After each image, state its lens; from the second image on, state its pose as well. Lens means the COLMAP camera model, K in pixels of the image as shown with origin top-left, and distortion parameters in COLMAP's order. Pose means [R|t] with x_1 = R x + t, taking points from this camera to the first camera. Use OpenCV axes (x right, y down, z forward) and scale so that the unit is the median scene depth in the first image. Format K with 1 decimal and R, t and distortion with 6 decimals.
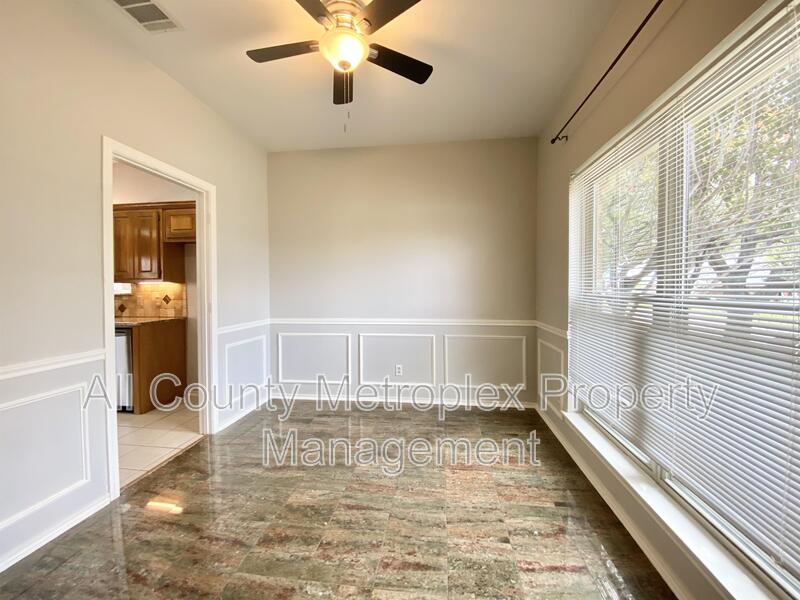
lens RADIAL K [[330.3, 0, 401.3], [0, 330.3, 298.6], [0, 0, 1]] dist [-0.002865, -0.000411]
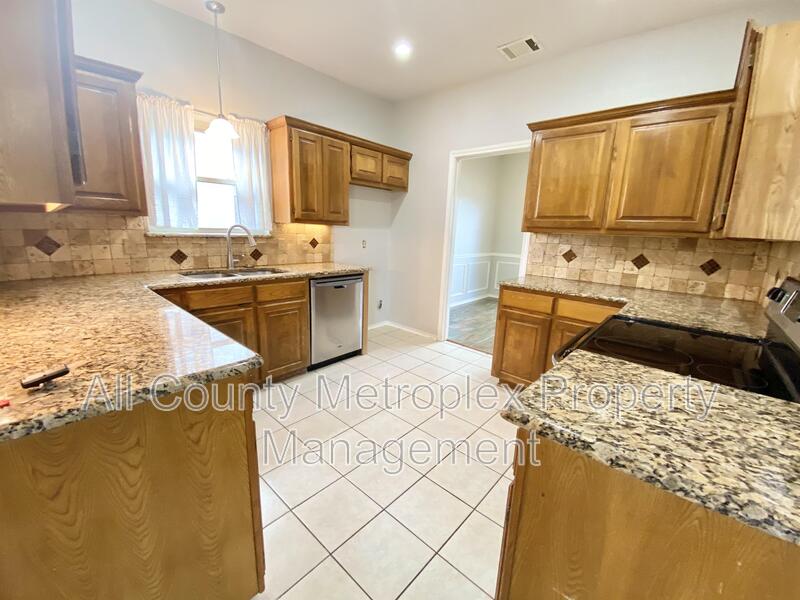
lens RADIAL K [[330.3, 0, 391.9], [0, 330.3, 297.7], [0, 0, 1]] dist [-0.002865, -0.000411]
pose [[0.572711, -0.140181, 0.807682, -1.331904], [-0.010651, 0.983915, 0.178321, -0.013030], [-0.819688, -0.110729, 0.562006, 0.311911]]
